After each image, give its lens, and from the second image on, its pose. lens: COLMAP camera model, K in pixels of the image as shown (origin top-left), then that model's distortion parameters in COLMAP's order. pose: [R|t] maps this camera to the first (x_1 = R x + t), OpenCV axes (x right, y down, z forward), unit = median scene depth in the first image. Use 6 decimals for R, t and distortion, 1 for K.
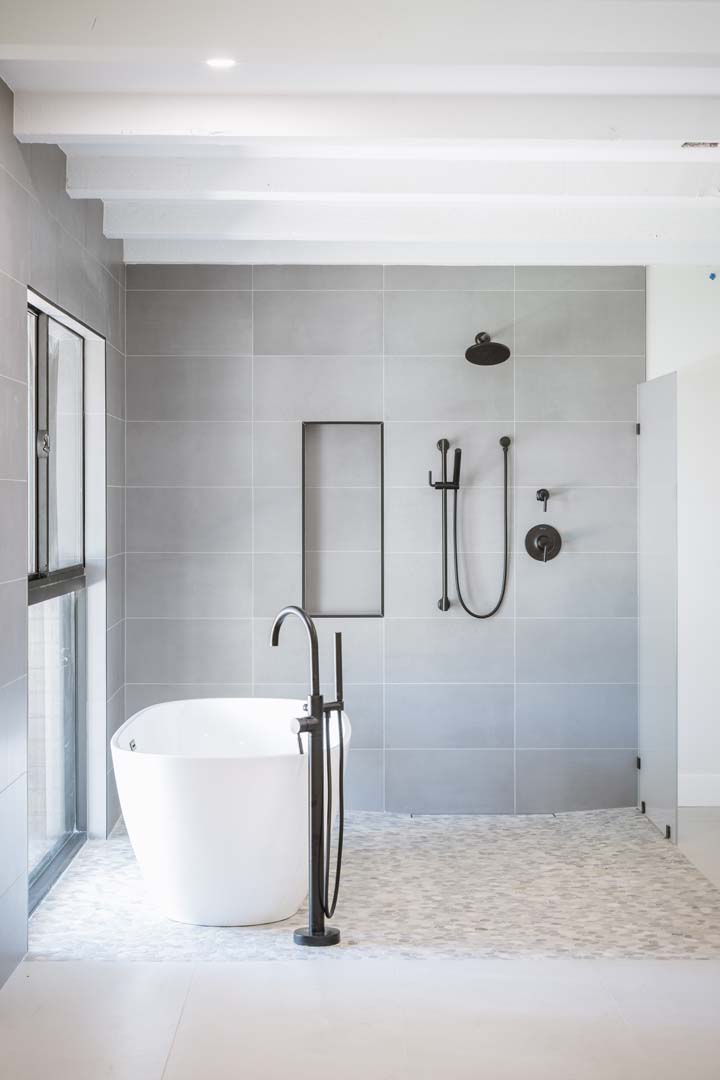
lens RADIAL K [[1669.0, 0, 360.0], [0, 1669.0, 540.0], [0, 0, 1]] dist [0.009454, -0.041086]
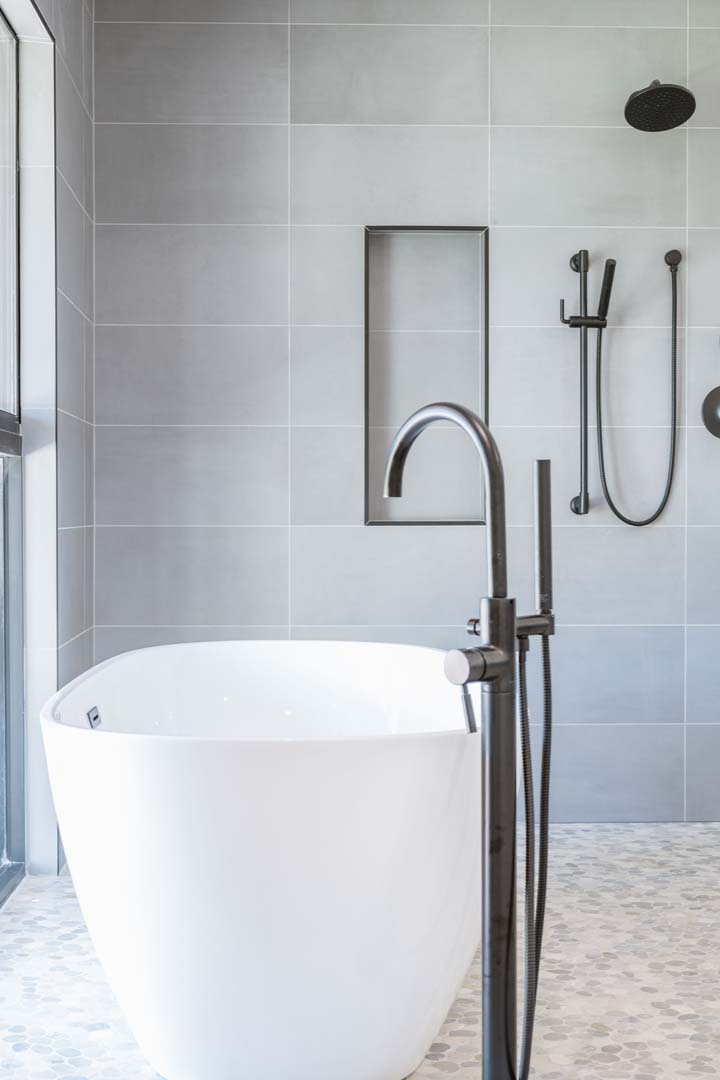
lens RADIAL K [[1582.0, 0, 388.1], [0, 1582.0, 542.1], [0, 0, 1]] dist [-0.005413, -0.005709]
pose [[0.999563, 0.000349, 0.029563, -0.044177], [-0.000574, 0.999971, 0.007582, 0.048833], [-0.029560, -0.007595, 0.999534, 0.380723]]
